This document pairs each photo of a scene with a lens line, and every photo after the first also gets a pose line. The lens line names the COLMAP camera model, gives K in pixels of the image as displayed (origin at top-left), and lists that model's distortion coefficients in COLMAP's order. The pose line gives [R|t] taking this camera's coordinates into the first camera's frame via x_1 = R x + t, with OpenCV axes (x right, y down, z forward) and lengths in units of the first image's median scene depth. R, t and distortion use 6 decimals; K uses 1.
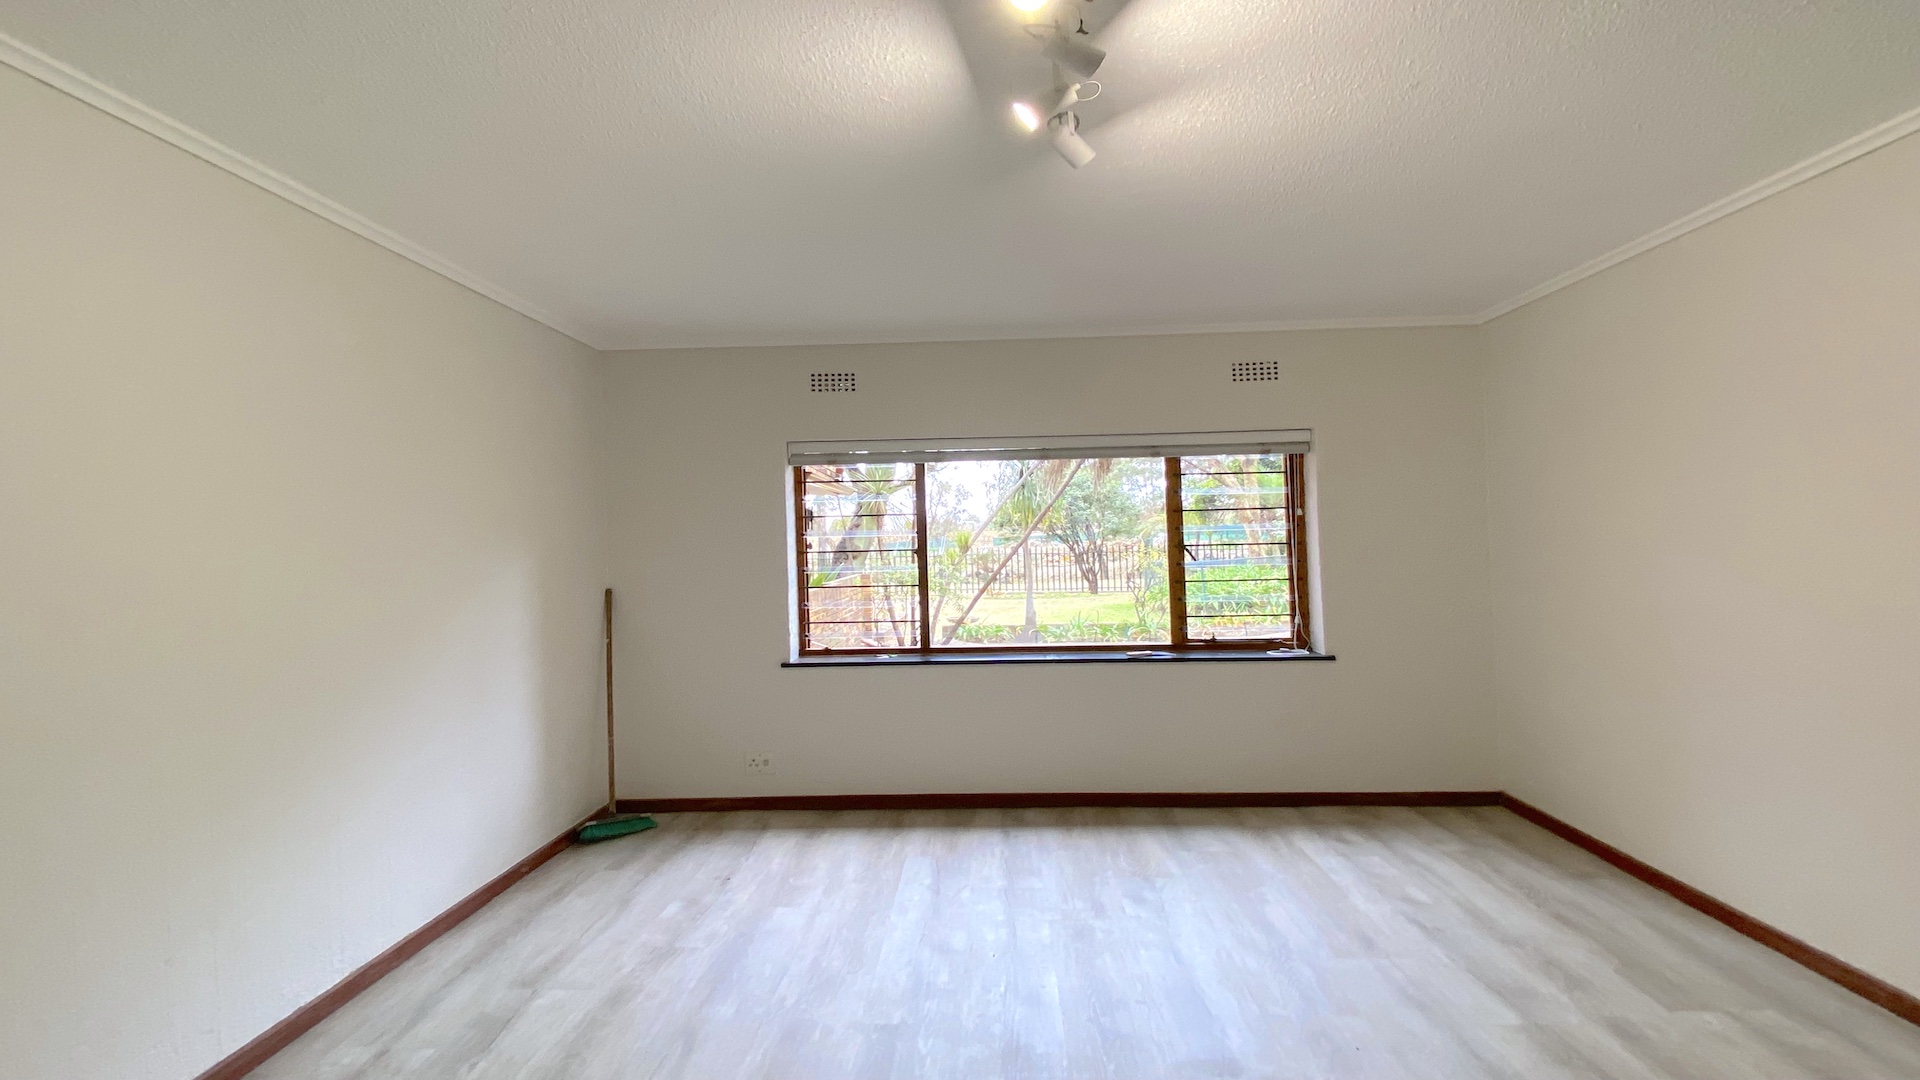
lens RADIAL K [[1057.3, 0, 960.0], [0, 1057.3, 540.0], [0, 0, 1]] dist [0.000152, -0.012531]
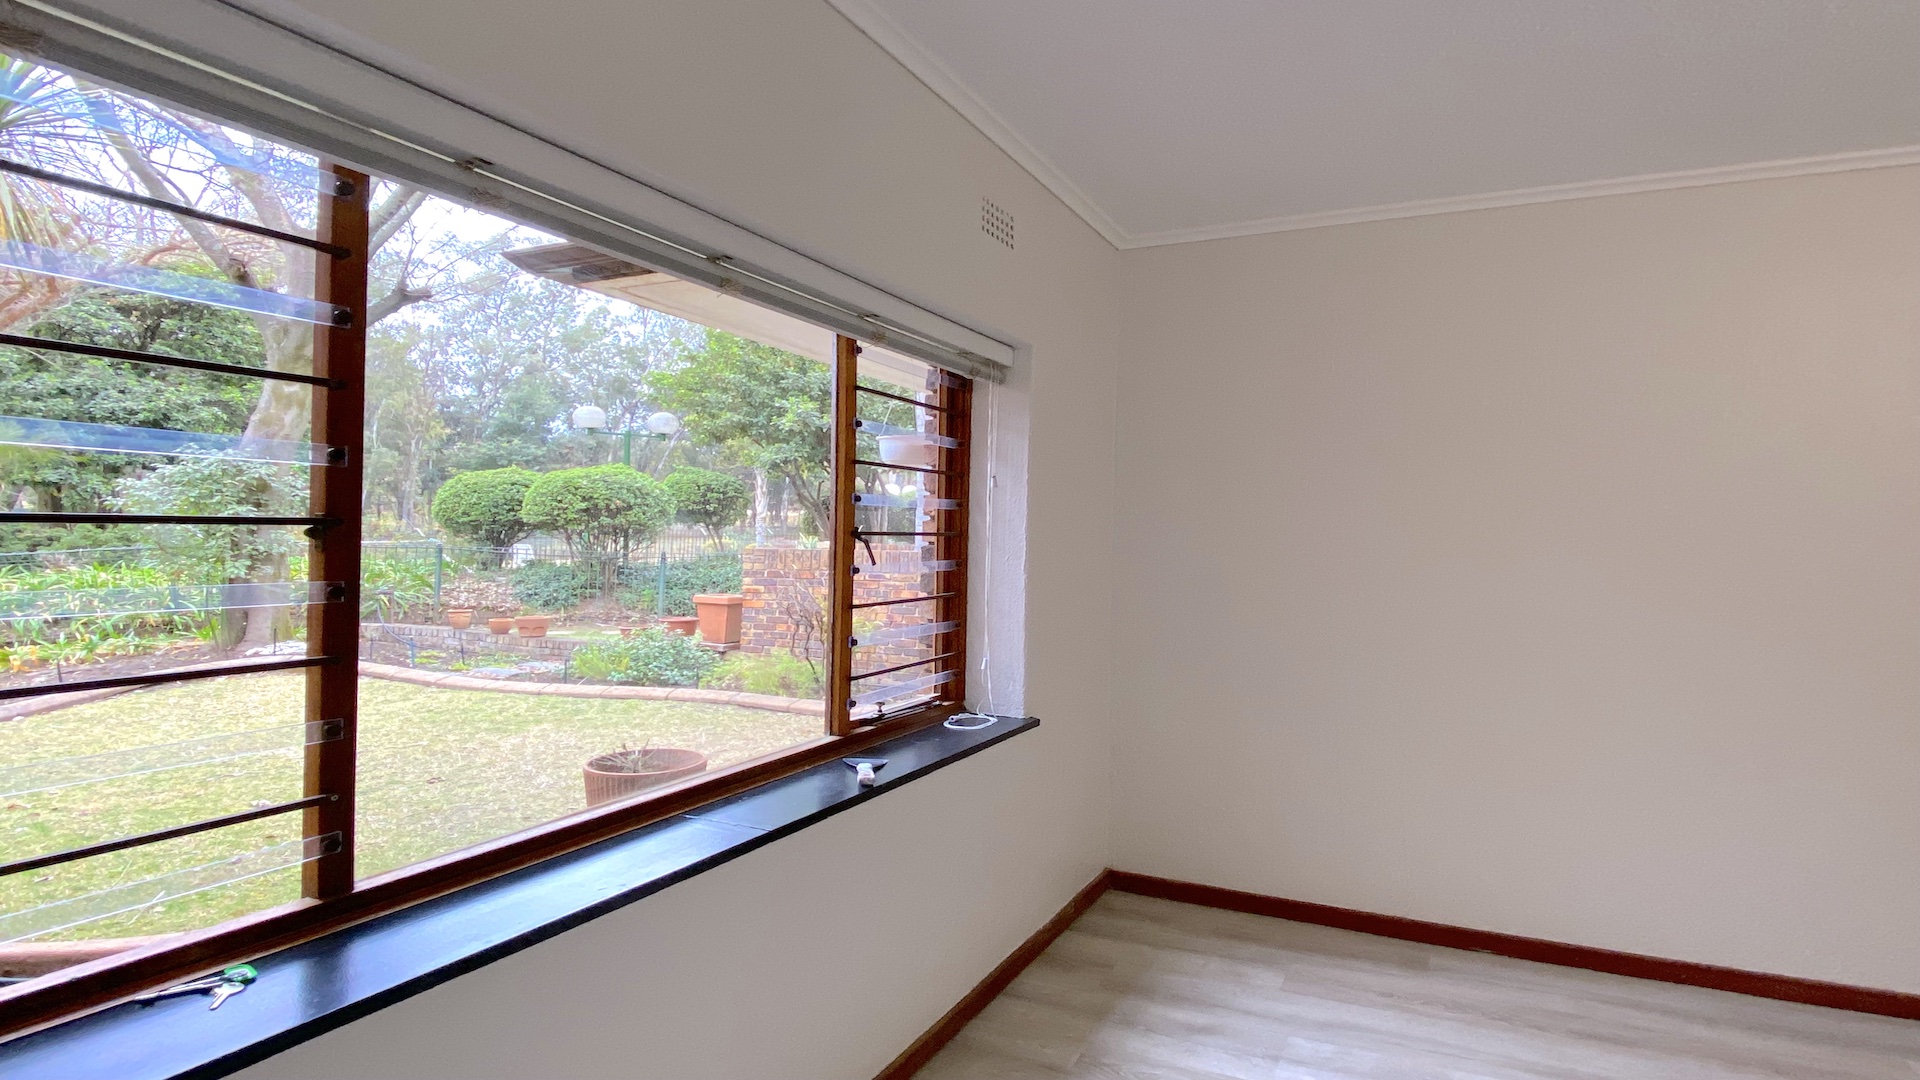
lens RADIAL K [[1021.1, 0, 960.0], [0, 1021.1, 540.0], [0, 0, 1]] dist [0.002284, -0.027382]
pose [[0.404124, 0.031265, 0.914170, -0.242700], [-0.028368, 0.999363, -0.021638, 0.024008], [-0.914264, -0.017189, 0.404753, 0.935859]]
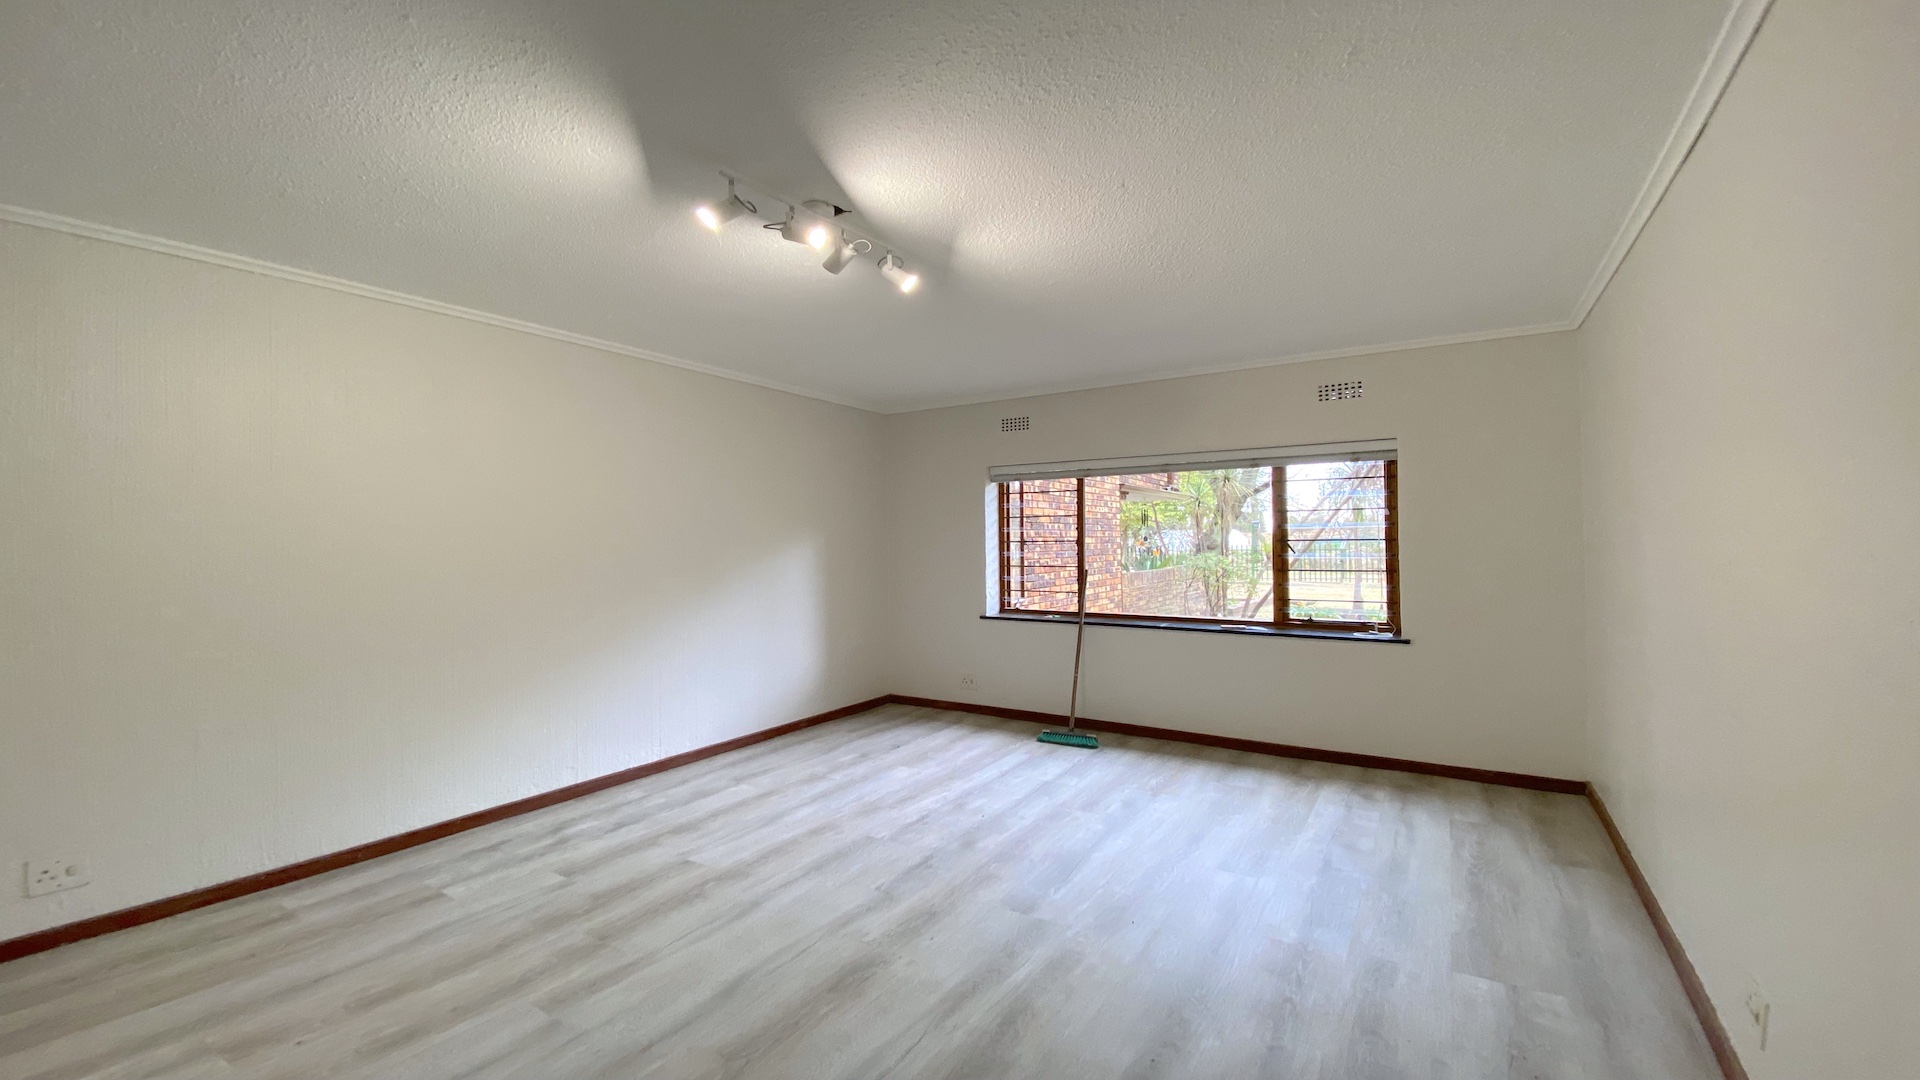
lens RADIAL K [[805.6, 0, 938.0], [0, 805.6, 566.8], [0, 0, 1]] dist [-0.000694, -0.000517]
pose [[0.860058, 0.032009, -0.509191, 0.417807], [-0.008040, 0.998756, 0.049206, -0.008283], [0.510133, -0.038226, 0.859246, 0.008566]]
